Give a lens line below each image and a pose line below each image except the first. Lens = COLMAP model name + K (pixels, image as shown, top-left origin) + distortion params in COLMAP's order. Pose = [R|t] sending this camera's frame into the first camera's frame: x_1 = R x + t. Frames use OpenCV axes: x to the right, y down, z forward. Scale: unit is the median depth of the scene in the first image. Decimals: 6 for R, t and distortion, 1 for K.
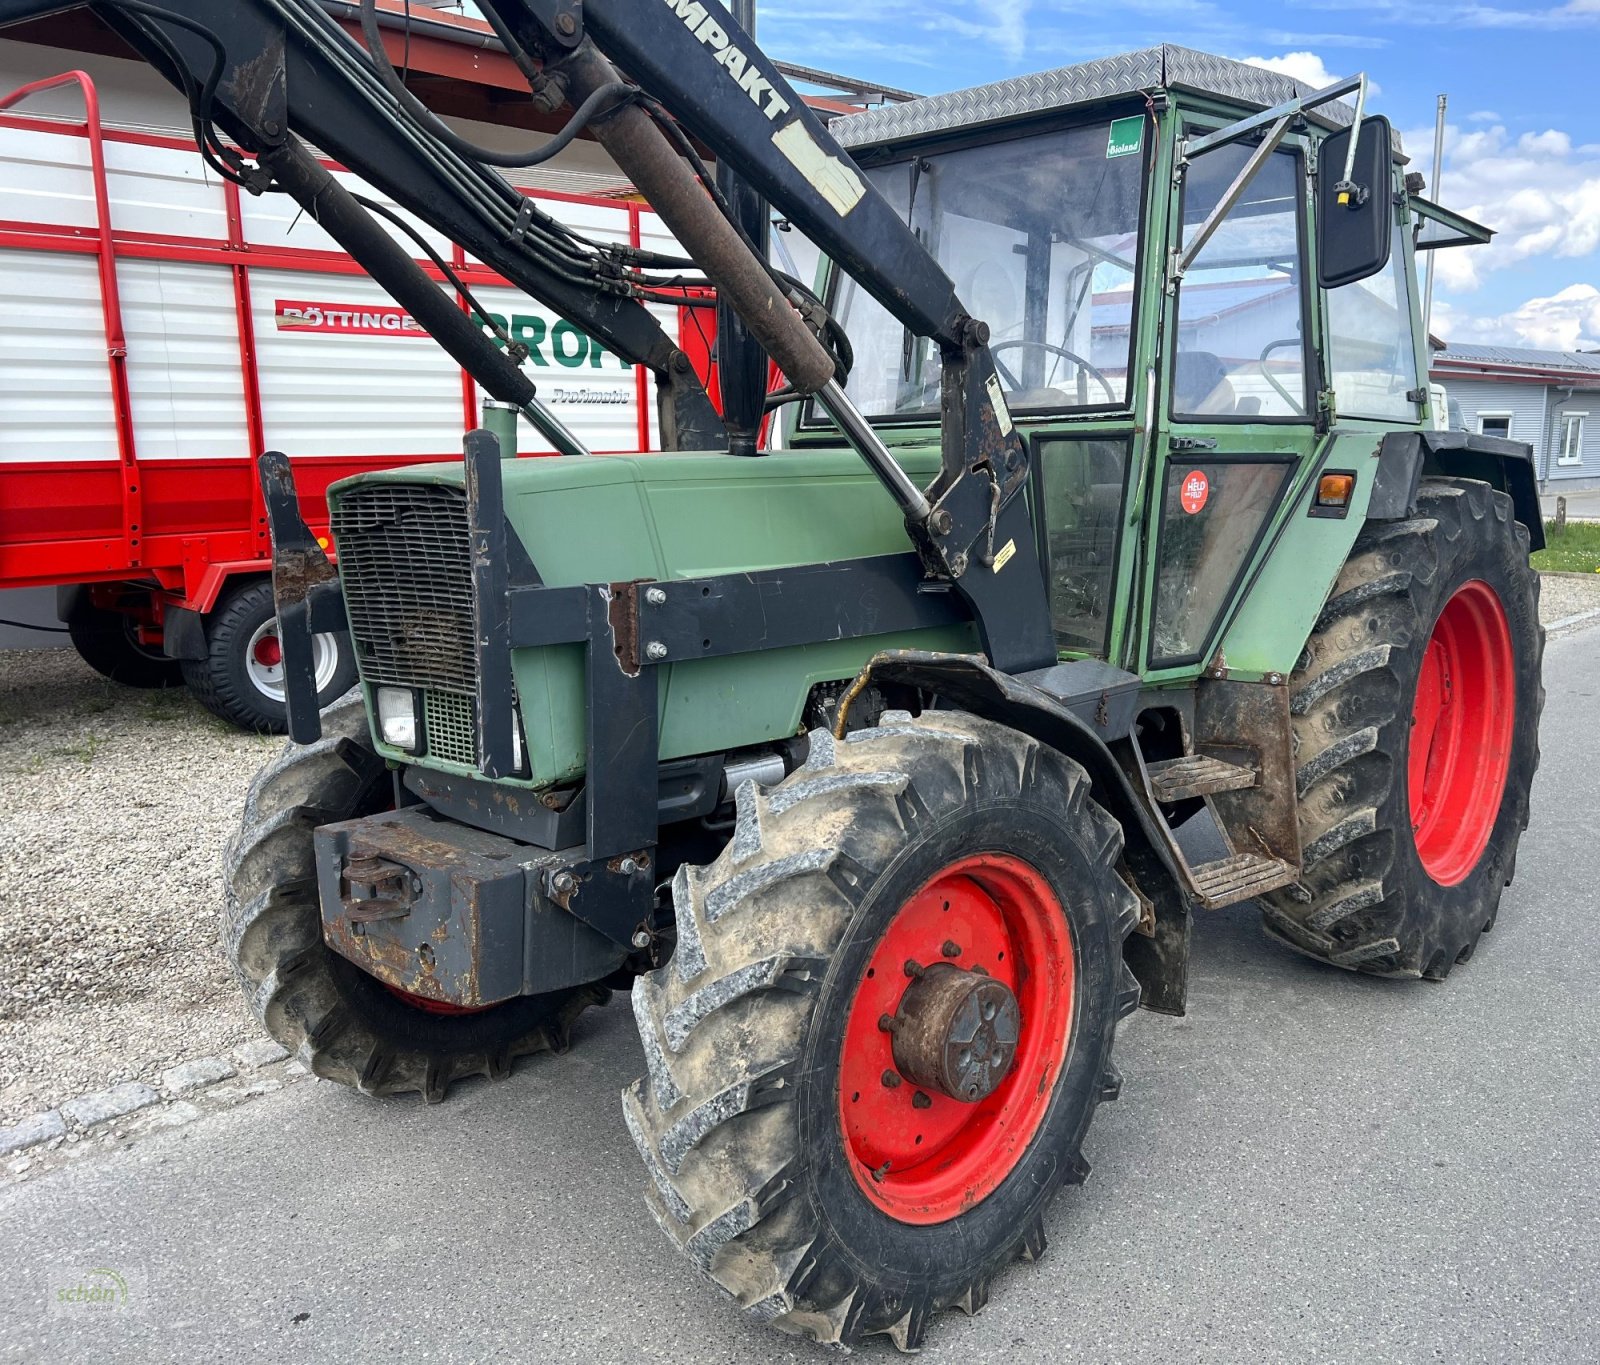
lens RADIAL K [[1360.1, 0, 907.6], [0, 1360.1, 674.6], [0, 0, 1]] dist [0.082033, -0.112026]
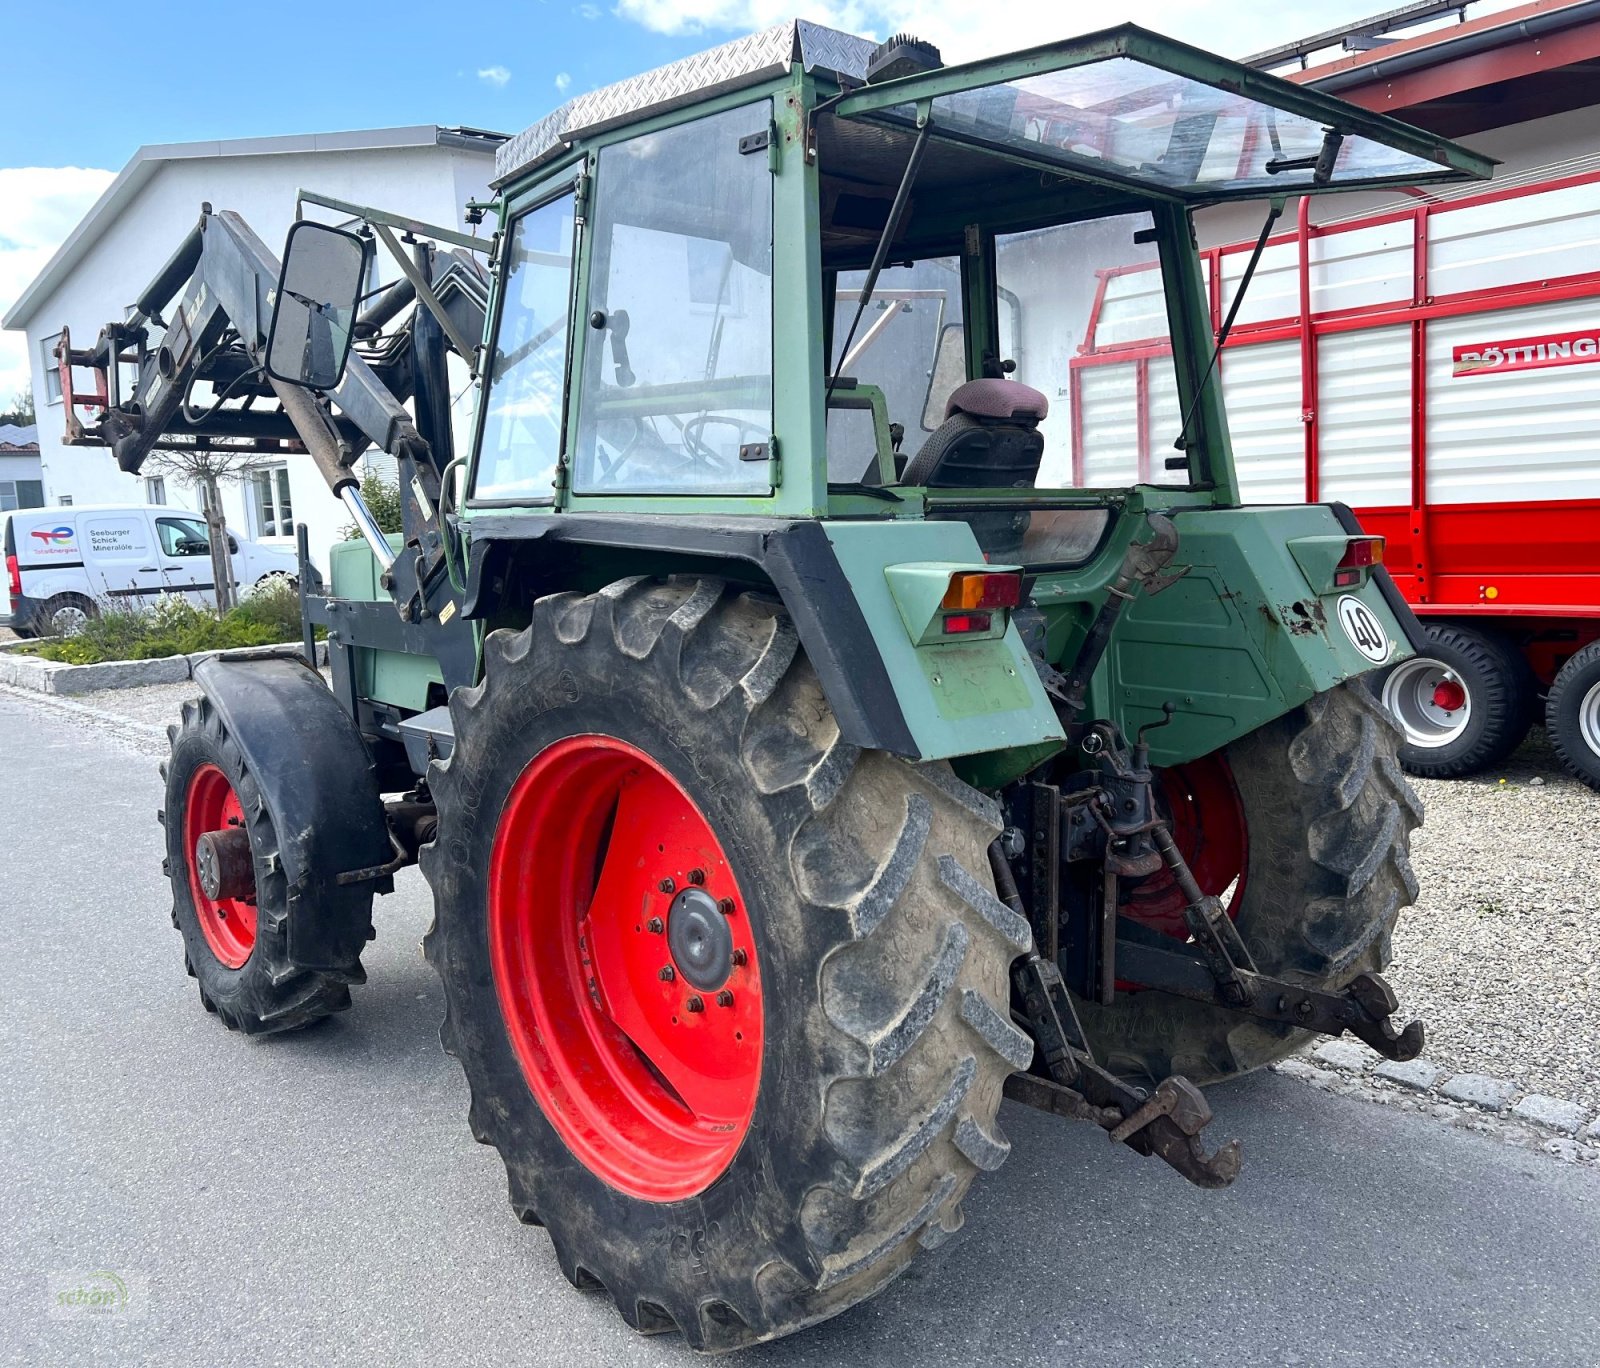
lens RADIAL K [[1381.8, 0, 861.6], [0, 1381.8, 679.9], [0, 0, 1]] dist [0.073883, -0.027230]
pose [[-0.081126, 0.130412, -0.988135, 1.271682], [-0.135933, 0.980692, 0.140589, -0.247203], [0.987391, 0.145725, -0.061833, 1.391619]]
